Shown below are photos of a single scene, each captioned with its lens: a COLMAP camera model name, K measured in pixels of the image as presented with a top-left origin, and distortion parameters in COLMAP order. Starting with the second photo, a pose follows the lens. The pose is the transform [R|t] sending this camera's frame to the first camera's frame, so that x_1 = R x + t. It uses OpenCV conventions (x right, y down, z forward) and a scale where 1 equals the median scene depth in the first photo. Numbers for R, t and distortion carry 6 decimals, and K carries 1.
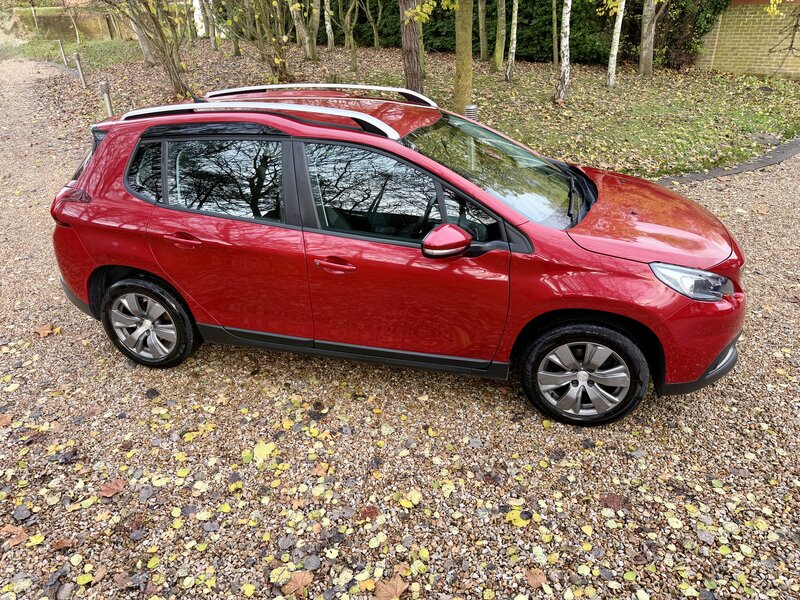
lens RADIAL K [[560.7, 0, 404.8], [0, 560.7, 301.9], [0, 0, 1]] dist [0.050708, -0.055678]
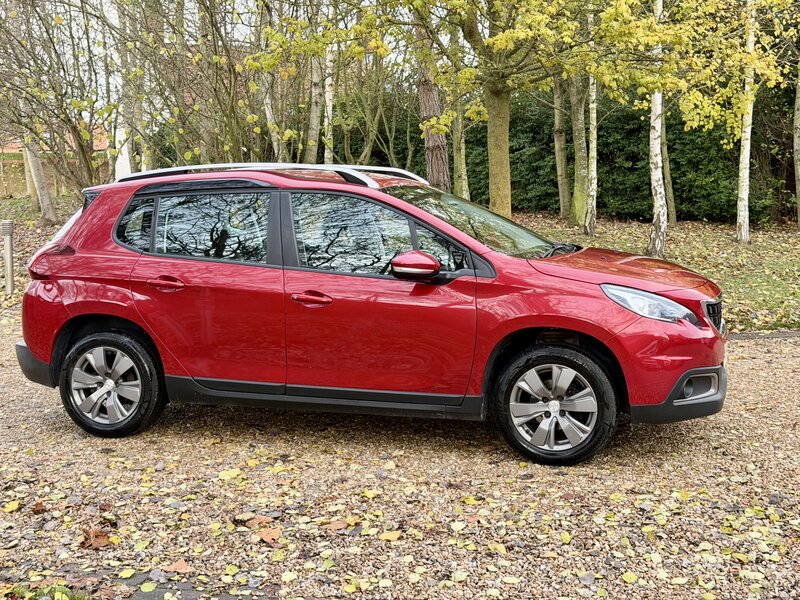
lens RADIAL K [[1108.3, 0, 400.0], [0, 1108.3, 300.0], [0, 0, 1]] dist [0.176495, -0.360351]
pose [[0.998195, 0.015406, -0.058046, 0.143646], [-0.035008, 0.934599, -0.353978, 0.607887], [0.048796, 0.355371, 0.933451, -0.837574]]
